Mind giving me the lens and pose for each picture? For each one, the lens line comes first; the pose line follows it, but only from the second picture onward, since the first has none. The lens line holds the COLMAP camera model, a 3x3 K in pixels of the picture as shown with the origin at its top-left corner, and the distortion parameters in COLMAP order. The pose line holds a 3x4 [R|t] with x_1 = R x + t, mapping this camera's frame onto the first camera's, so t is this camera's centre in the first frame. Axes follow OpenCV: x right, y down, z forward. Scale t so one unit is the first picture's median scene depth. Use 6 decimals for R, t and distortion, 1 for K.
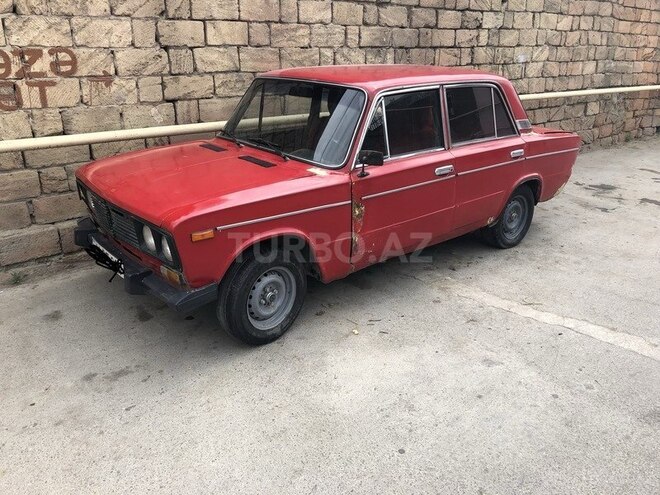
lens RADIAL K [[545.2, 0, 320.3], [0, 545.2, 249.1], [0, 0, 1]] dist [0.002096, 0.031409]
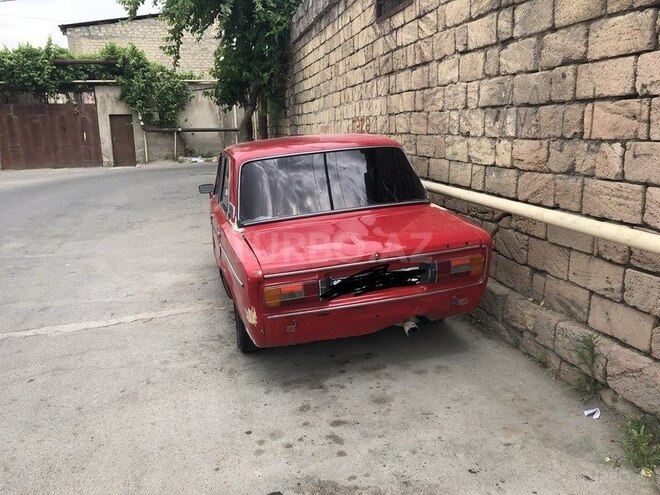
lens RADIAL K [[545.2, 0, 324.4], [0, 545.2, 248.1], [0, 0, 1]] dist [0.002096, 0.031409]
pose [[-0.437438, 0.233617, -0.868373, 1.028843], [-0.249763, 0.896106, 0.366895, -0.505909], [0.863867, 0.377381, -0.333642, 1.374378]]
